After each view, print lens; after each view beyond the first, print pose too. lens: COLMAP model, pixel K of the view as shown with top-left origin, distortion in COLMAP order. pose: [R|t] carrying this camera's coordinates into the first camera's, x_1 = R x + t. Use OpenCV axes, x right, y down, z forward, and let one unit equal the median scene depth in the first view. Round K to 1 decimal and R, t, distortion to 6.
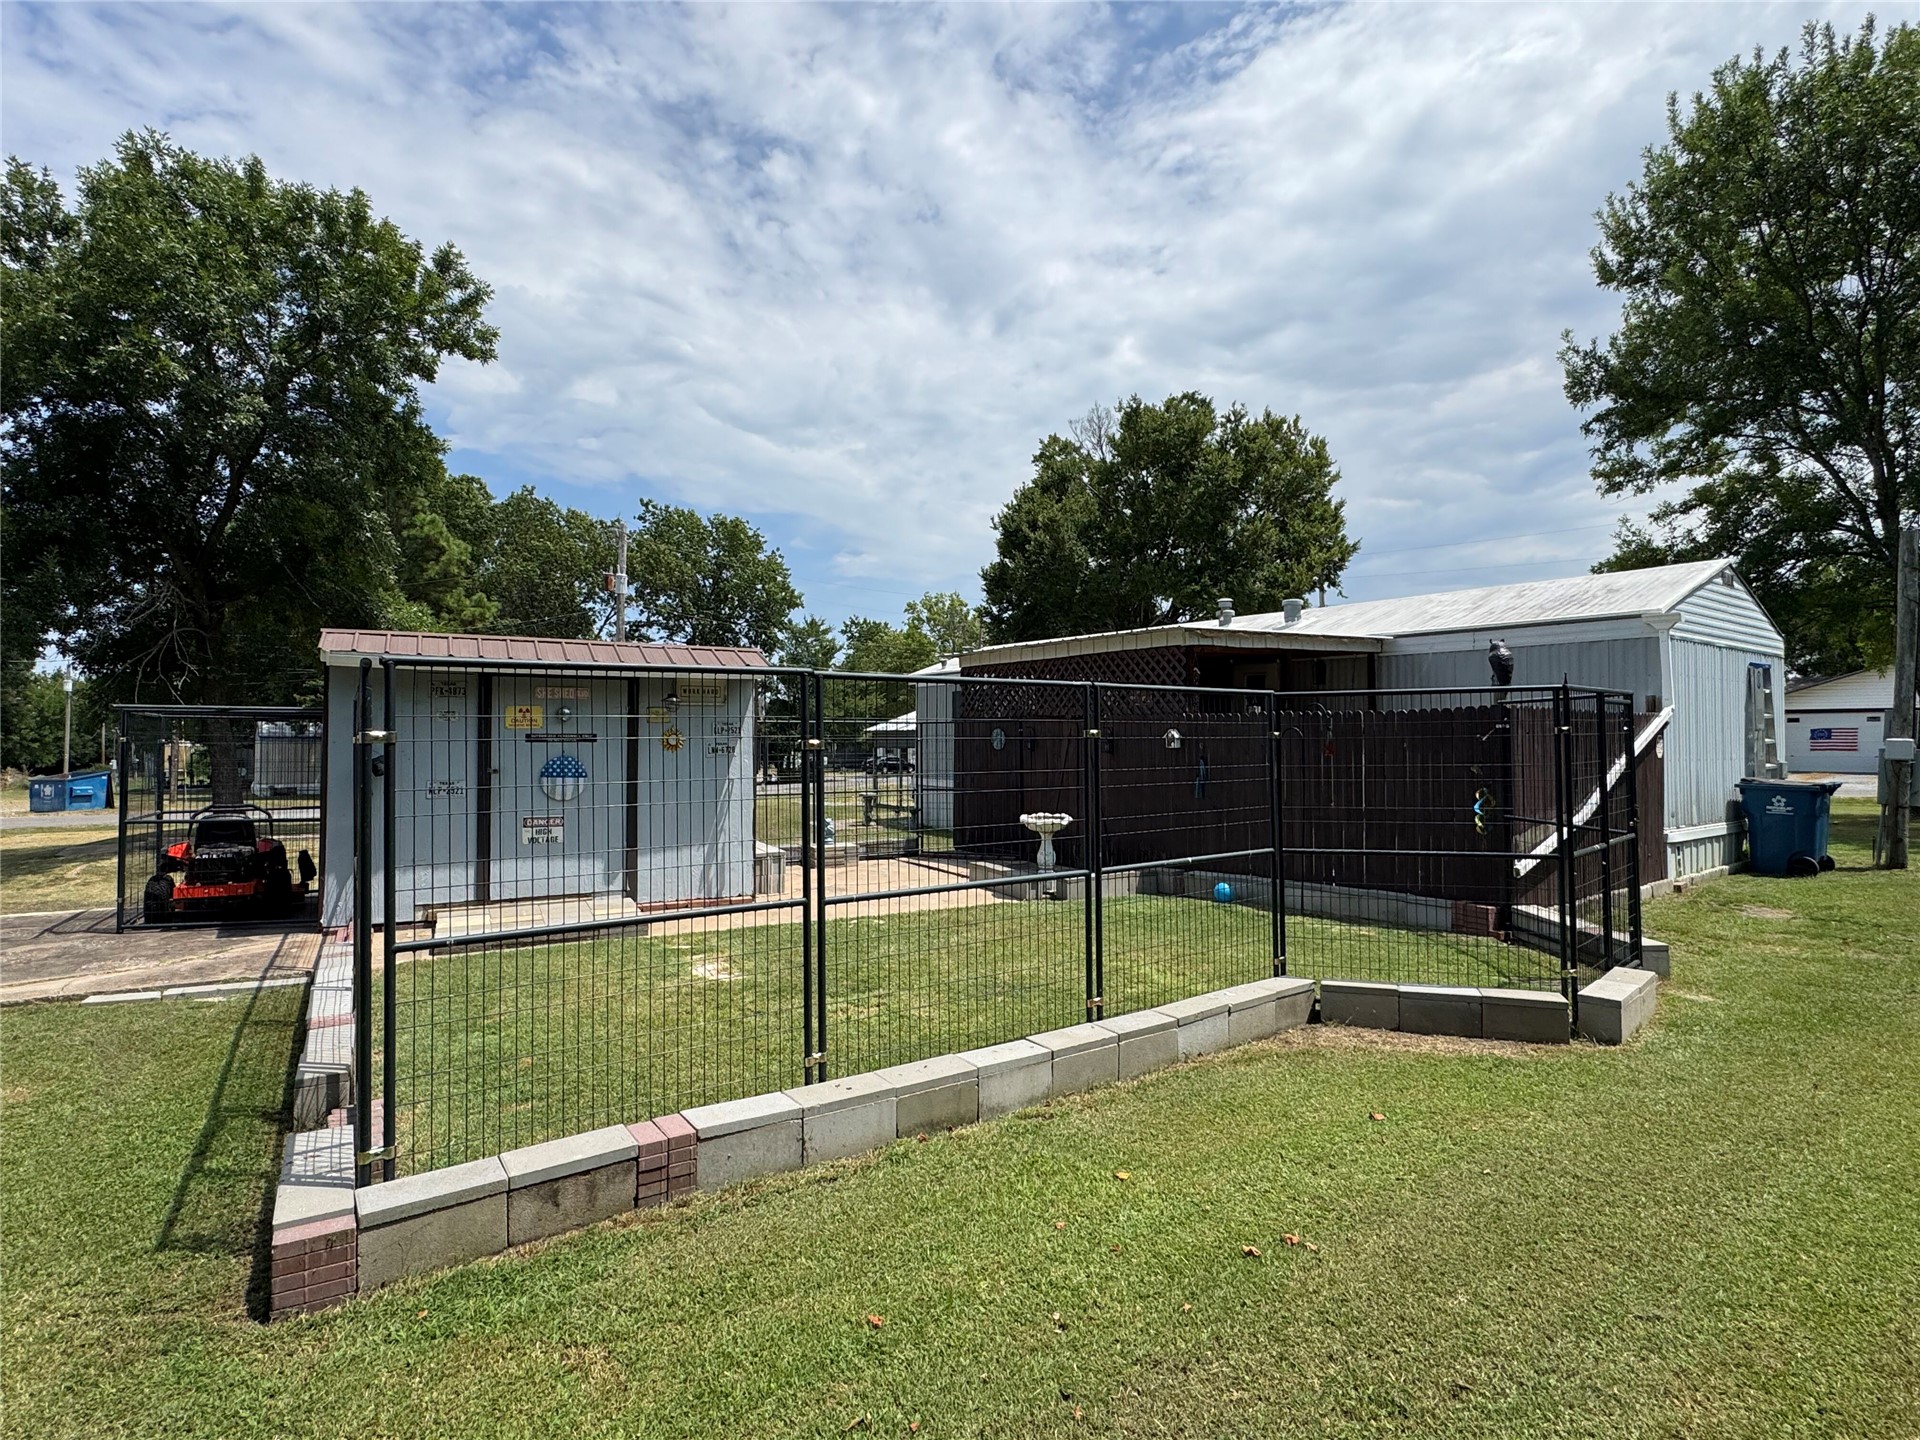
lens RADIAL K [[985.2, 0, 960.0], [0, 985.2, 720.0], [0, 0, 1]] dist [0.004801, 0.001329]
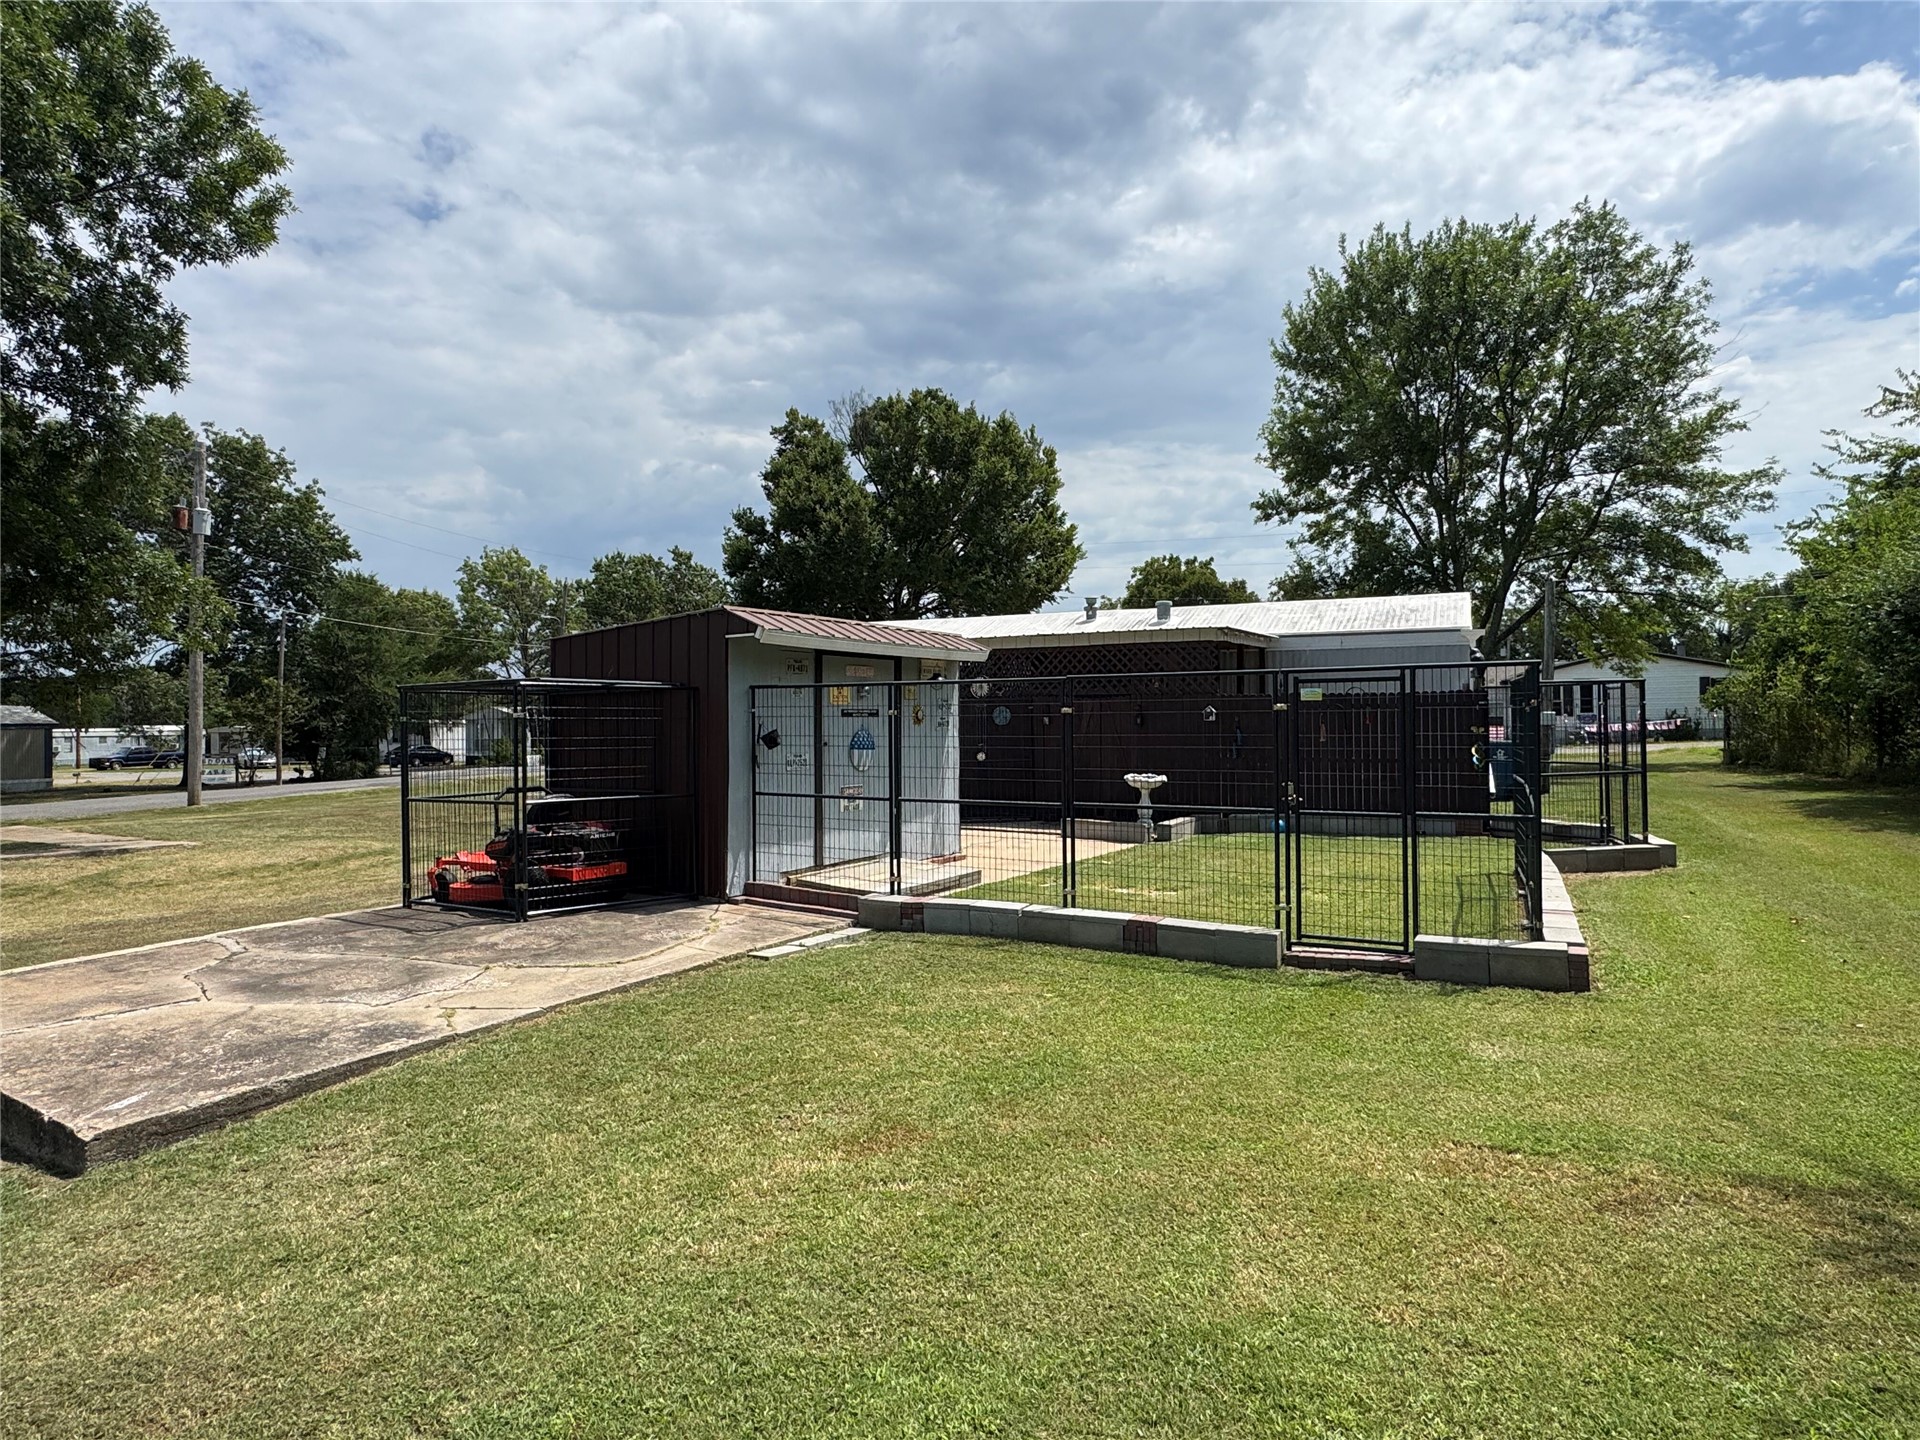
lens RADIAL K [[1112.5, 0, 960.0], [0, 1112.5, 720.0], [0, 0, 1]] dist [0.000976, -0.001787]
pose [[0.867647, -0.007724, 0.497121, -0.387924], [0.001063, 0.999906, 0.013680, 0.003920], [-0.497180, -0.011341, 0.867573, -0.043799]]
